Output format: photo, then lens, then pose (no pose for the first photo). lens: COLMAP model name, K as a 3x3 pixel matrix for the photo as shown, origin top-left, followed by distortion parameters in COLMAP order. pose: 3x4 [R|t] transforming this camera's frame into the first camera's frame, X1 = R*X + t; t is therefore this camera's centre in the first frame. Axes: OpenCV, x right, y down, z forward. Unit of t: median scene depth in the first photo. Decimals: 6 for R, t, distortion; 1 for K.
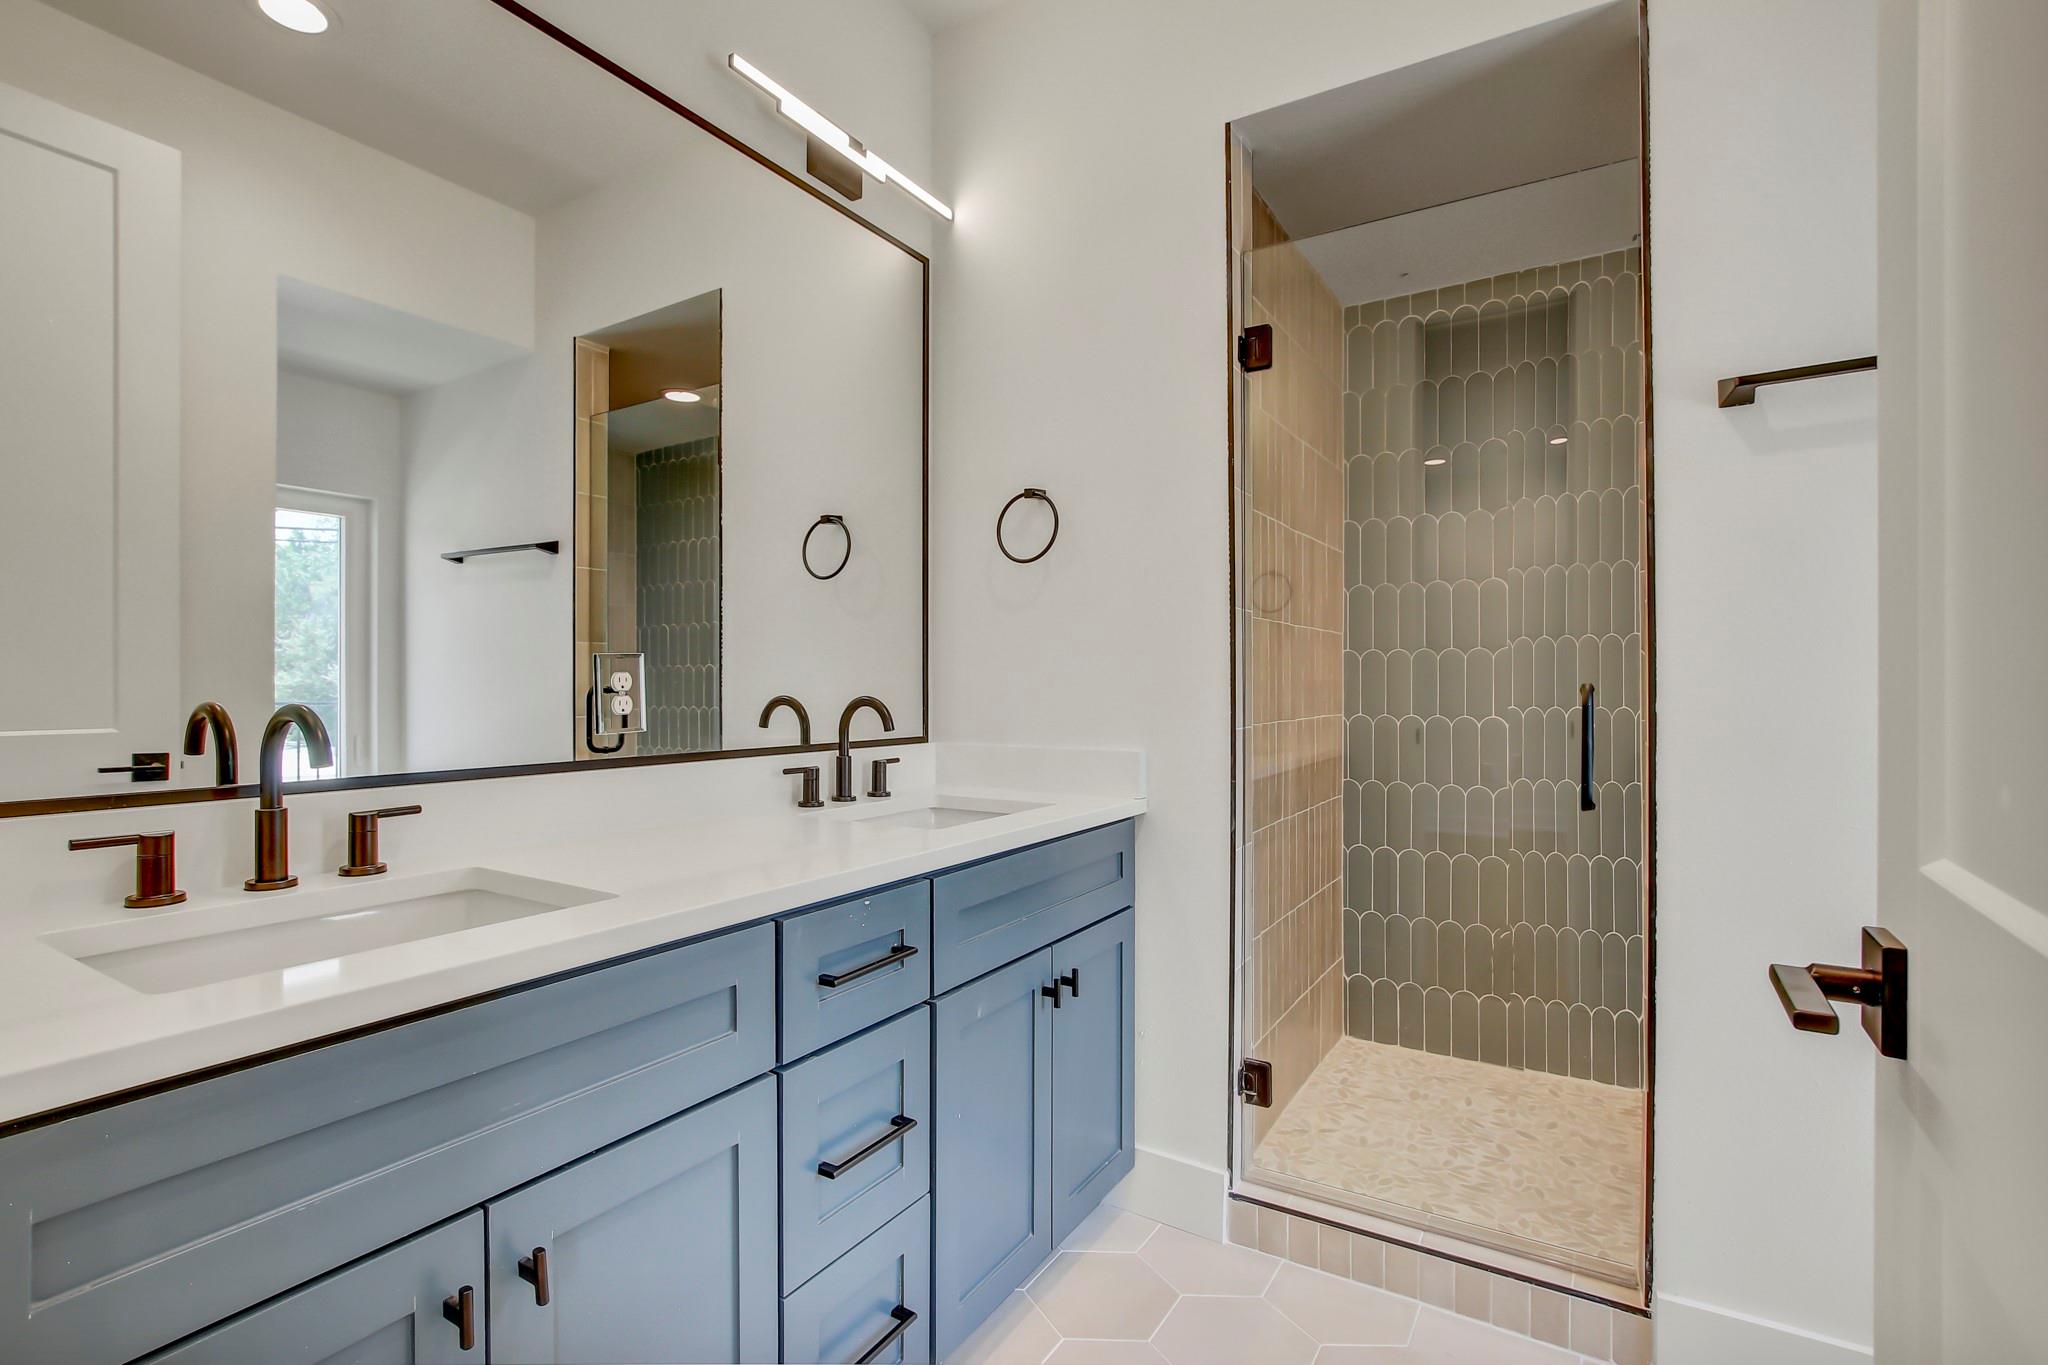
lens RADIAL K [[950.4, 0, 1021.4], [0, 950.4, 678.6], [0, 0, 1]] dist [-0.009724, 0.000132]
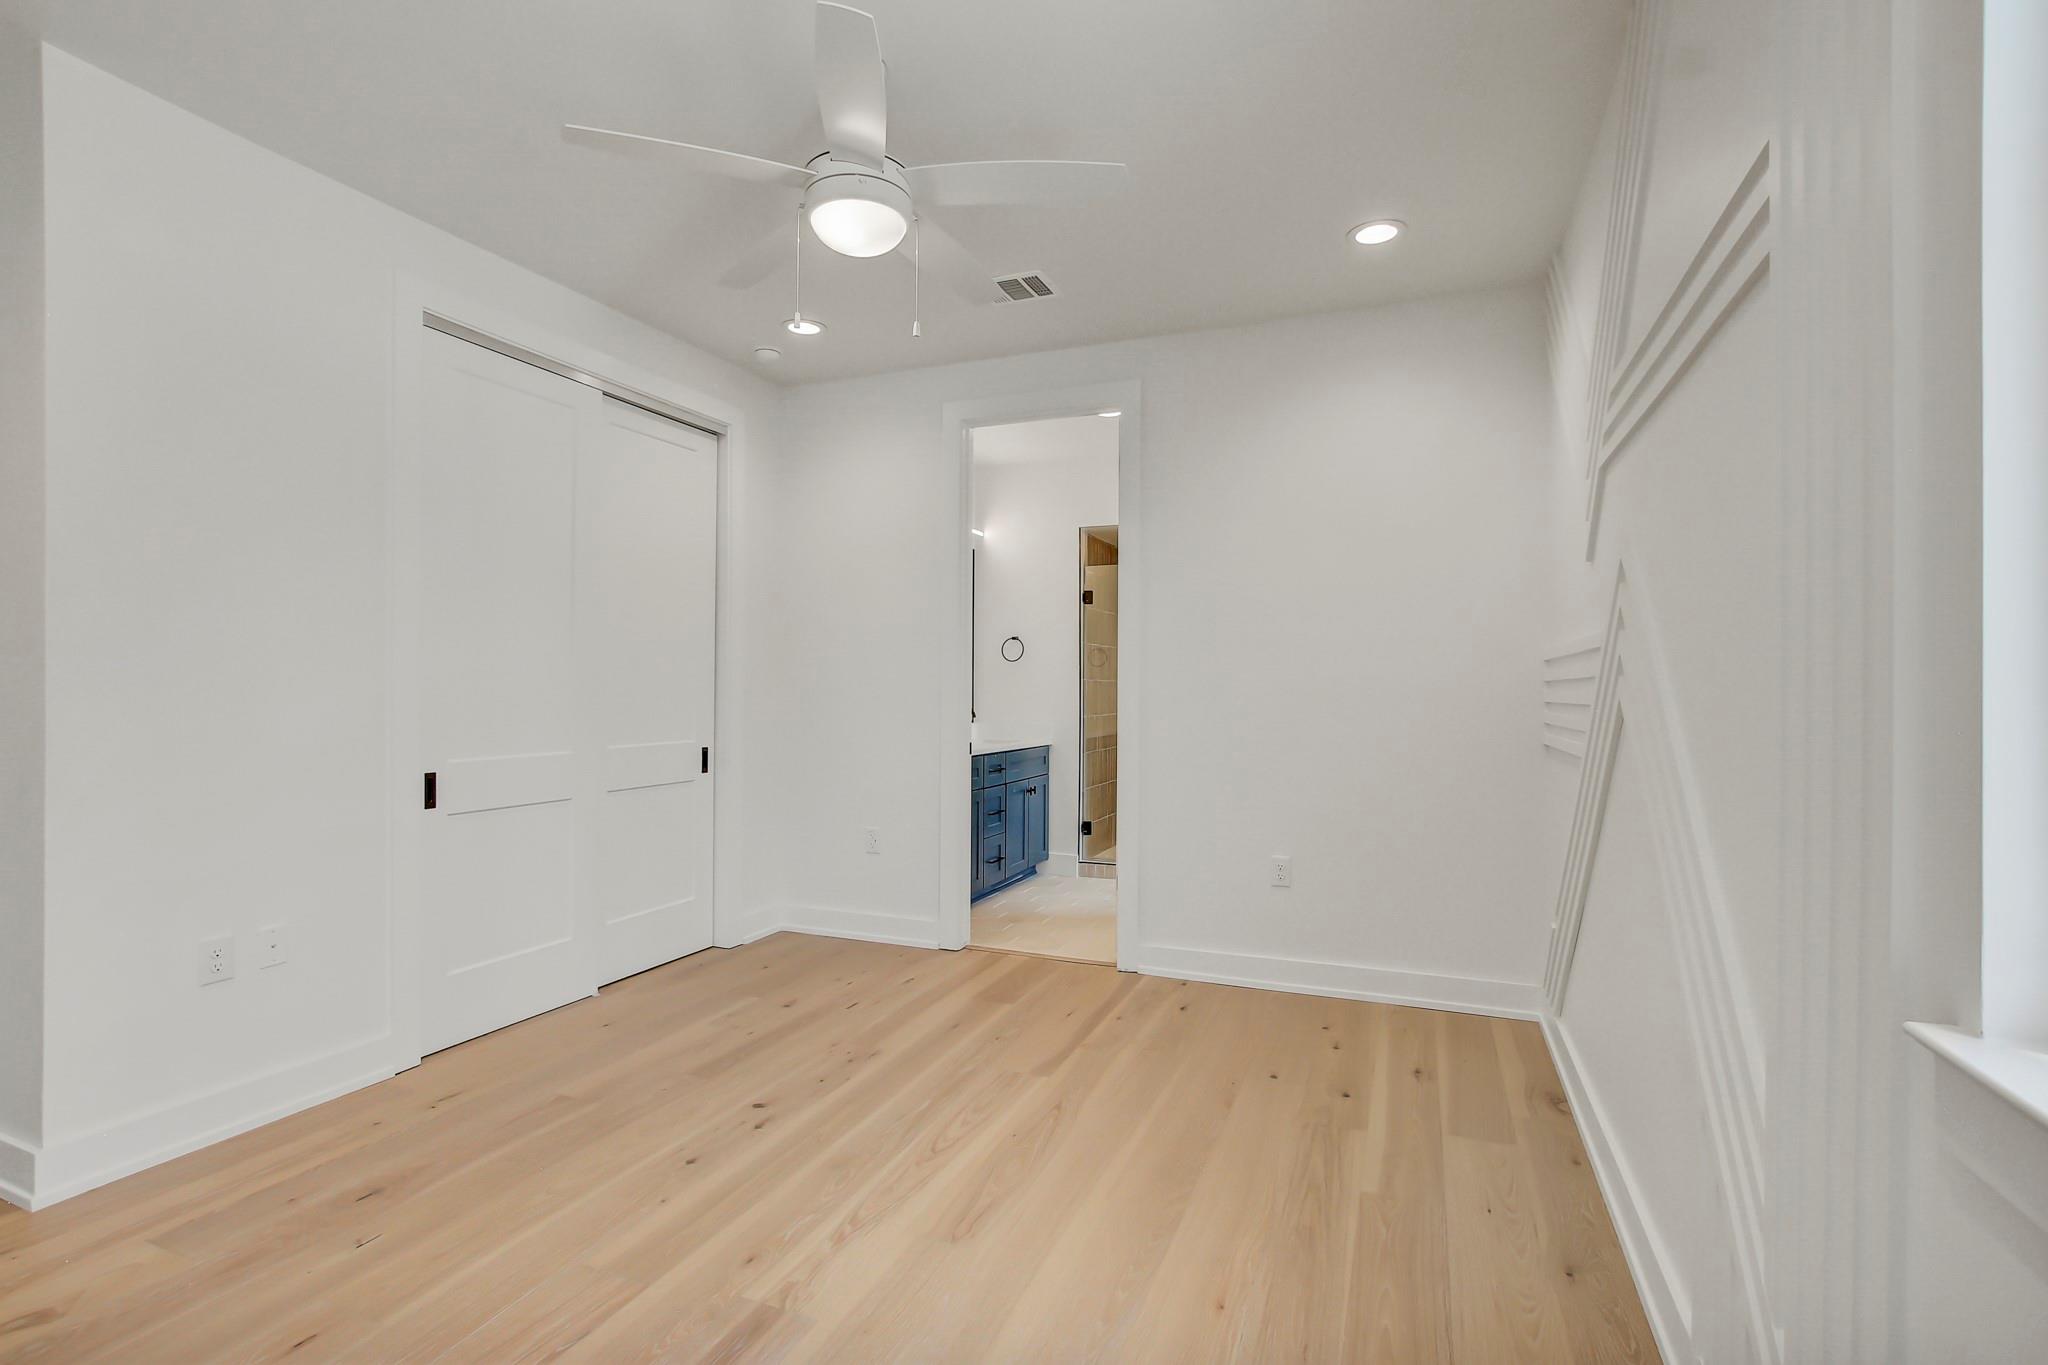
lens RADIAL K [[950.4, 0, 1025.0], [0, 950.4, 688.3], [0, 0, 1]] dist [-0.009724, 0.000132]
pose [[0.988608, 0.005497, 0.150411, -0.435685], [-0.004718, 0.999974, -0.005536, -0.024150], [-0.150437, 0.004763, 0.988608, -2.104579]]
